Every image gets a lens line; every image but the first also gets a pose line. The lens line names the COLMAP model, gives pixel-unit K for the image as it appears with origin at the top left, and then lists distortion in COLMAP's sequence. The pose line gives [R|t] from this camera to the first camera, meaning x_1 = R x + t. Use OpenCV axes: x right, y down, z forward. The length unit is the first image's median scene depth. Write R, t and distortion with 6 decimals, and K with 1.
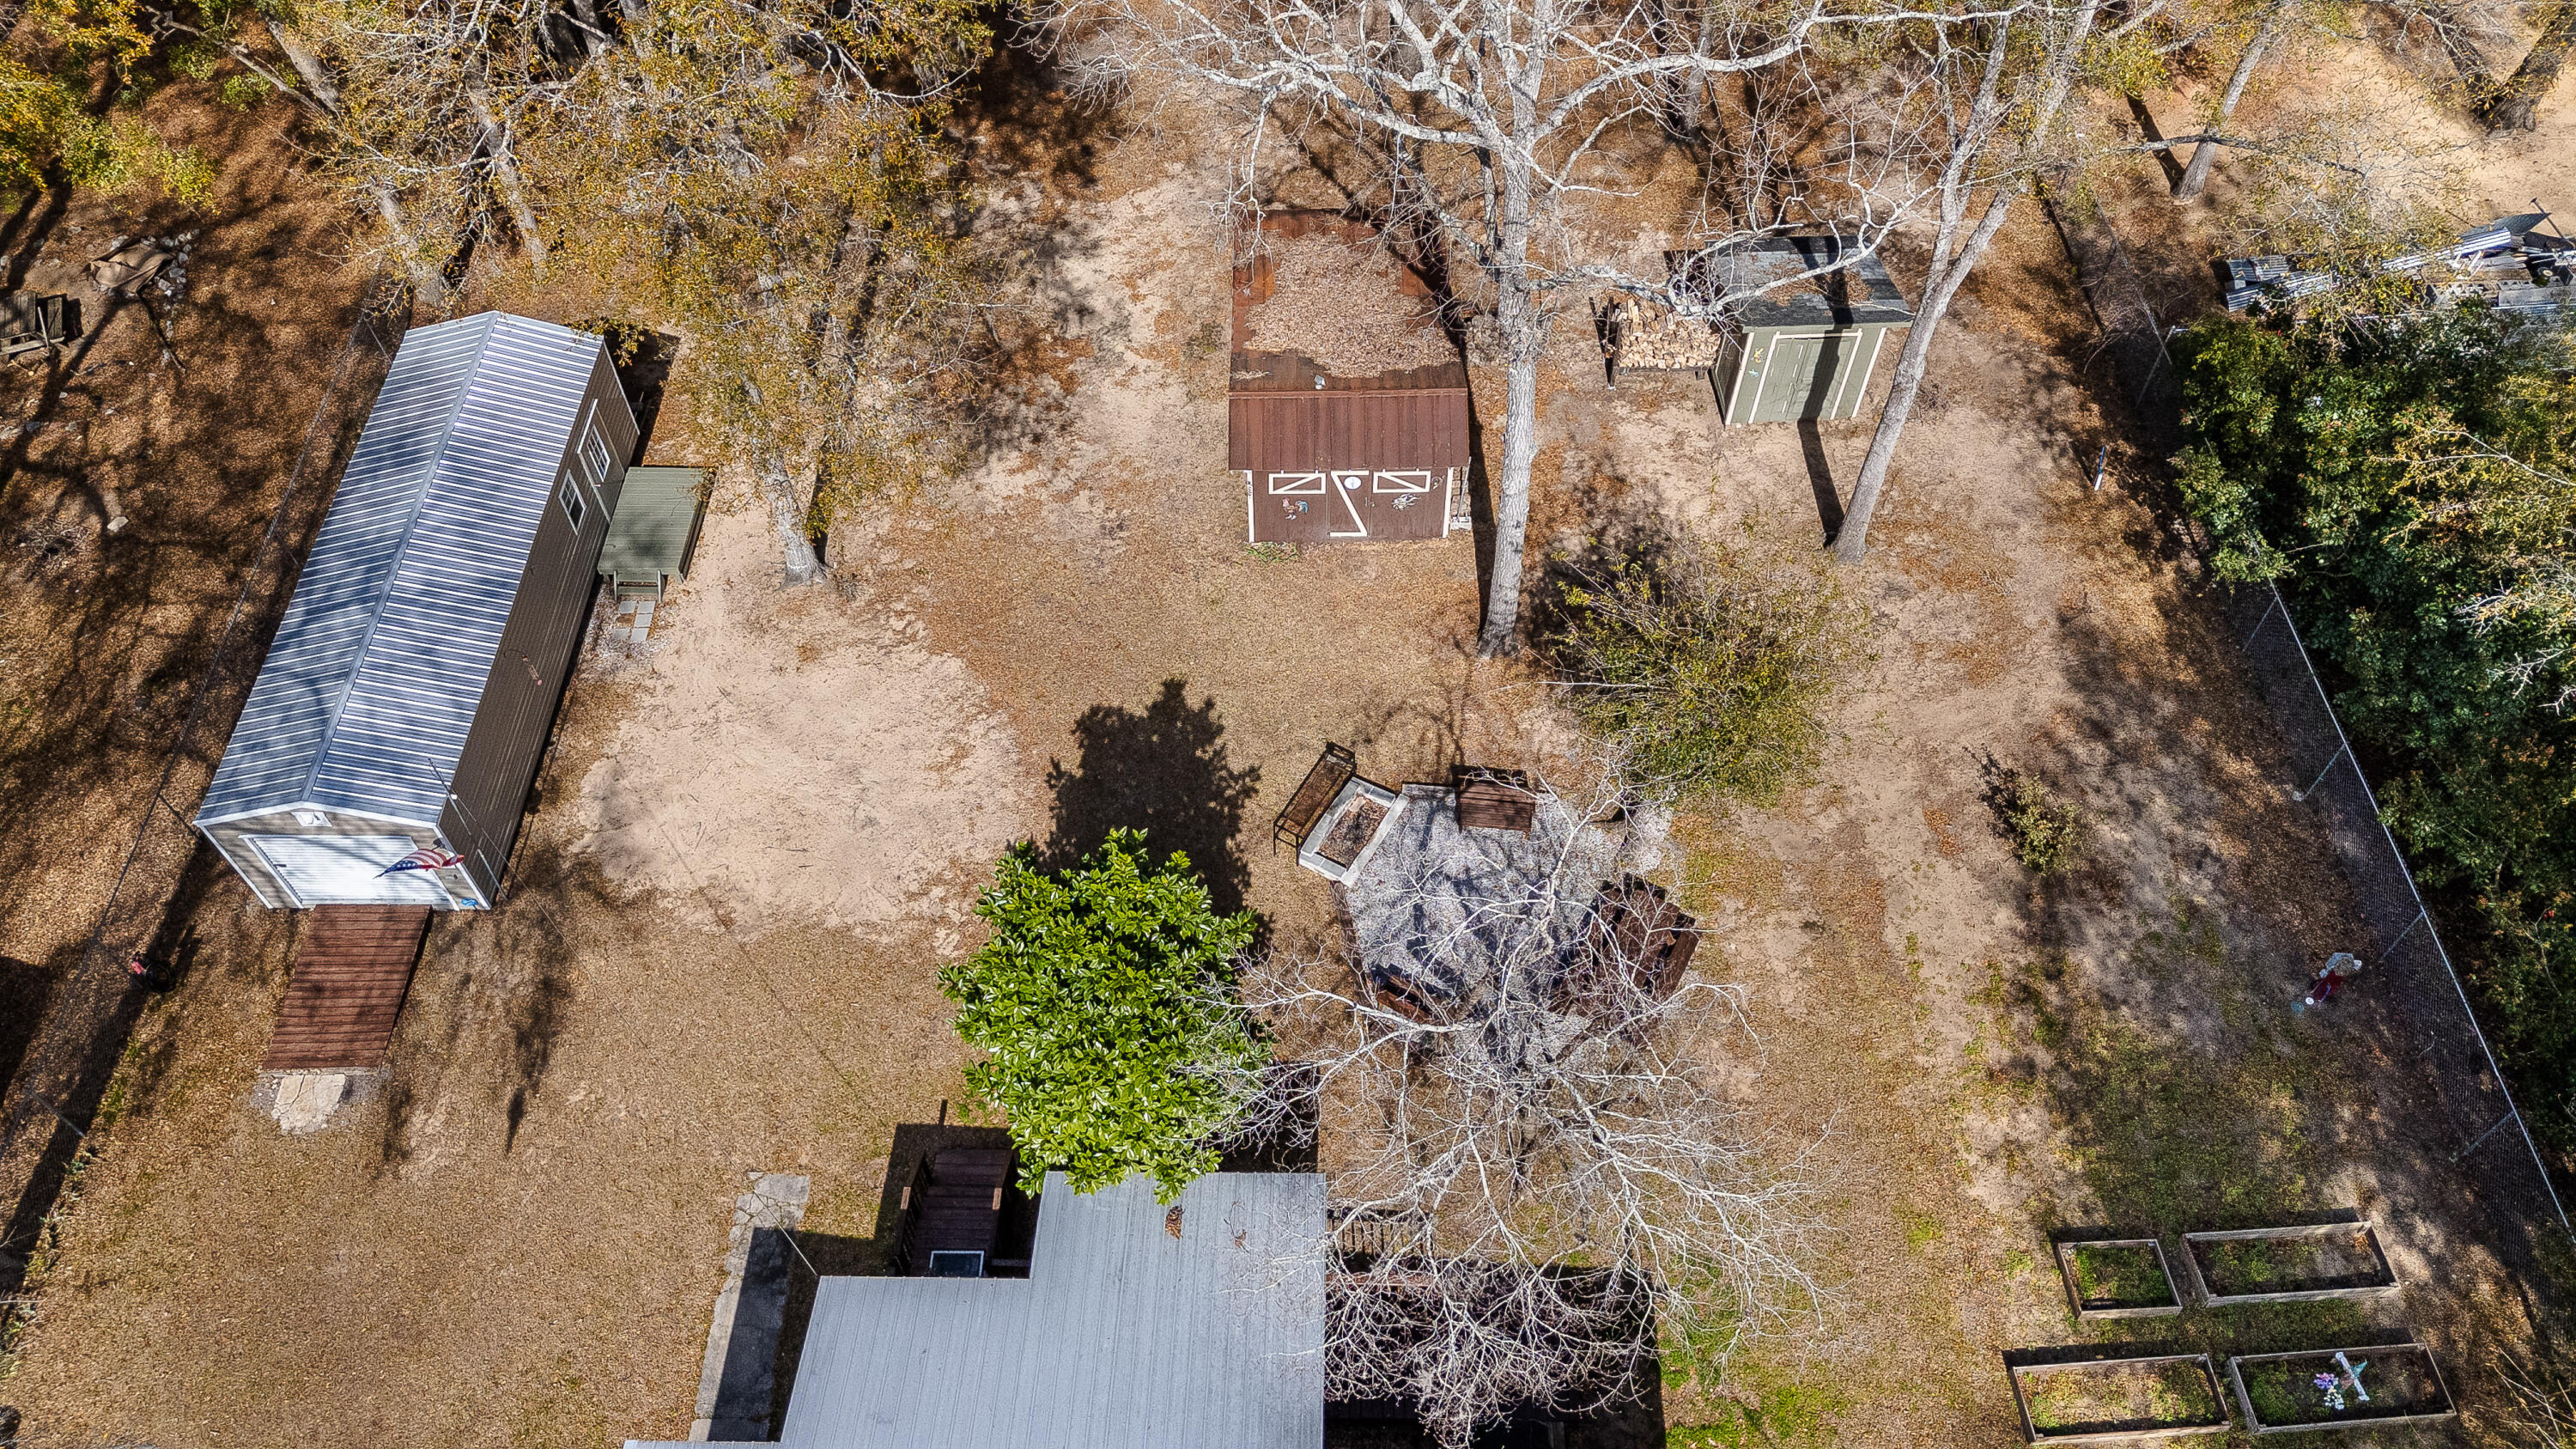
lens RADIAL K [[1771.7, 0, 1286.7], [0, 1771.7, 640.7], [0, 0, 1]] dist [0.004708, 0.001574]
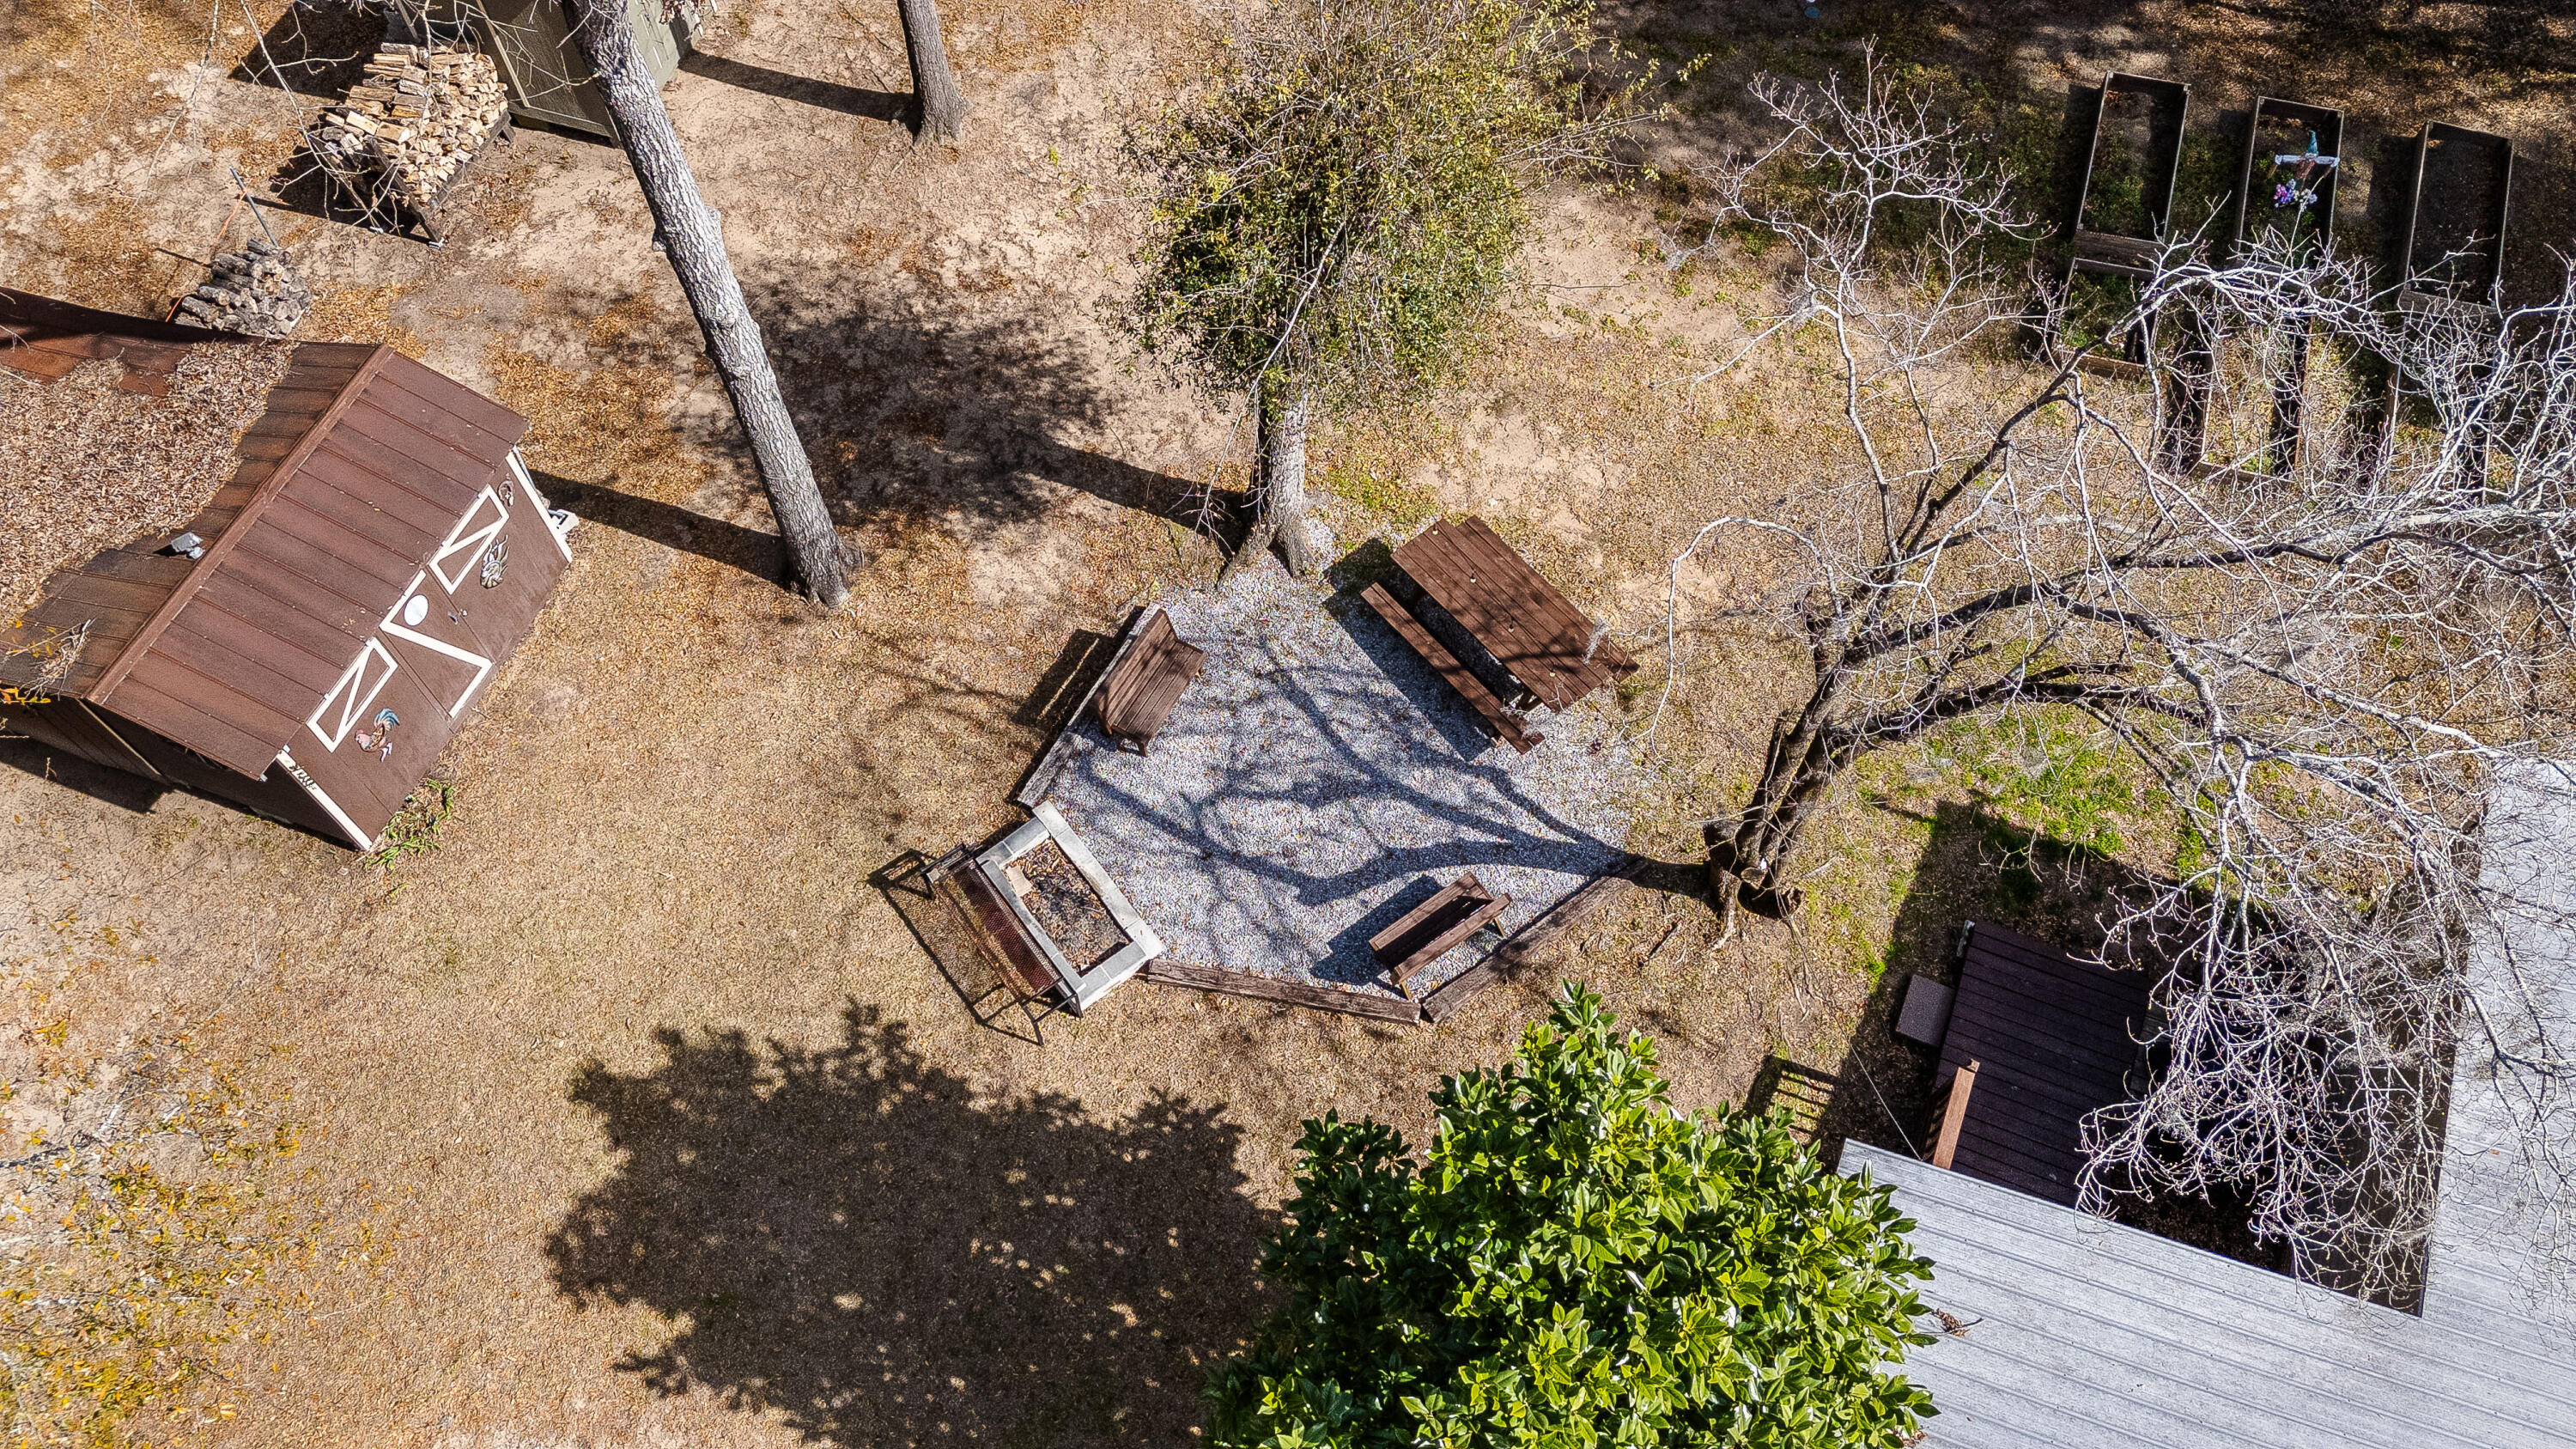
lens RADIAL K [[1771.7, 0, 1286.7], [0, 1771.7, 640.7], [0, 0, 1]] dist [0.004708, 0.001574]
pose [[0.366949, -0.787830, 0.494645, -0.151048], [0.712263, 0.579979, 0.395356, -0.117158], [-0.598357, 0.207241, 0.773964, 0.460360]]
